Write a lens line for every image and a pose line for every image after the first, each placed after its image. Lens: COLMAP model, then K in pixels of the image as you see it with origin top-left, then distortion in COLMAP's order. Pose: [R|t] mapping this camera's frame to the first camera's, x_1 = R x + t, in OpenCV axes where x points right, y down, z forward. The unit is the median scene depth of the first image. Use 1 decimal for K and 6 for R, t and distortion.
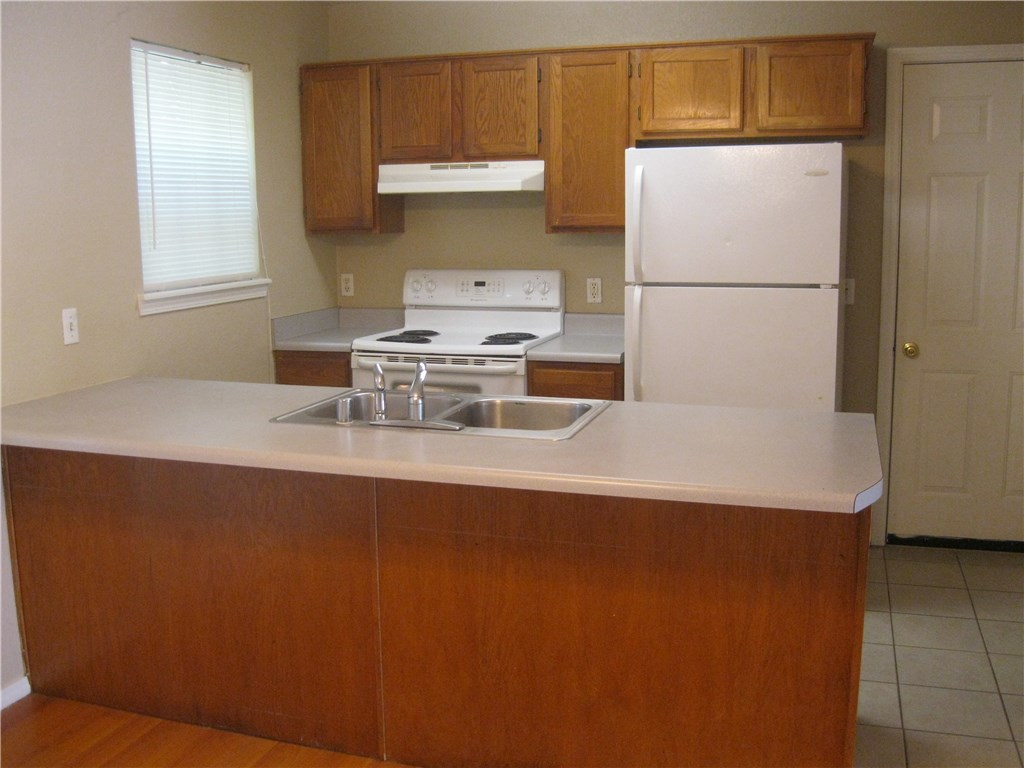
lens RADIAL K [[1056.9, 0, 511.0], [0, 1056.9, 379.9], [0, 0, 1]] dist [-0.118915, 0.000000]
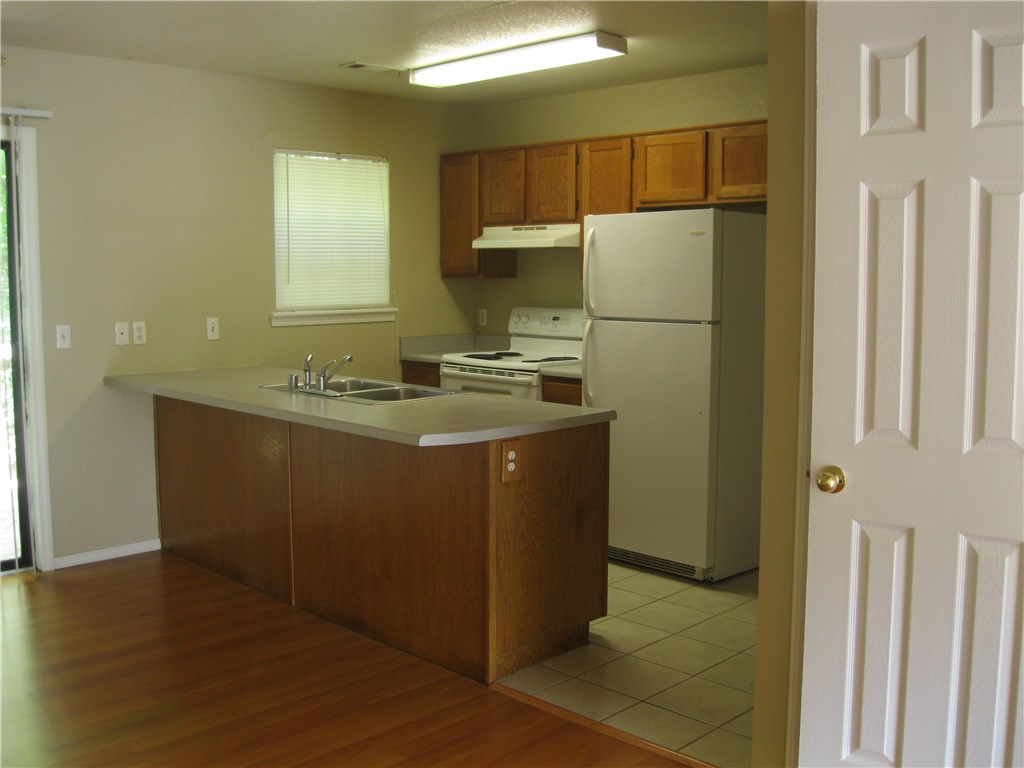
lens RADIAL K [[1056.9, 0, 512.6], [0, 1056.9, 384.0], [0, 0, 1]] dist [-0.118915, 0.000000]
pose [[0.890615, 0.061201, -0.450621, 0.556787], [-0.082007, 0.996272, -0.026773, 0.029850], [0.447302, 0.060799, 0.892314, -0.185635]]
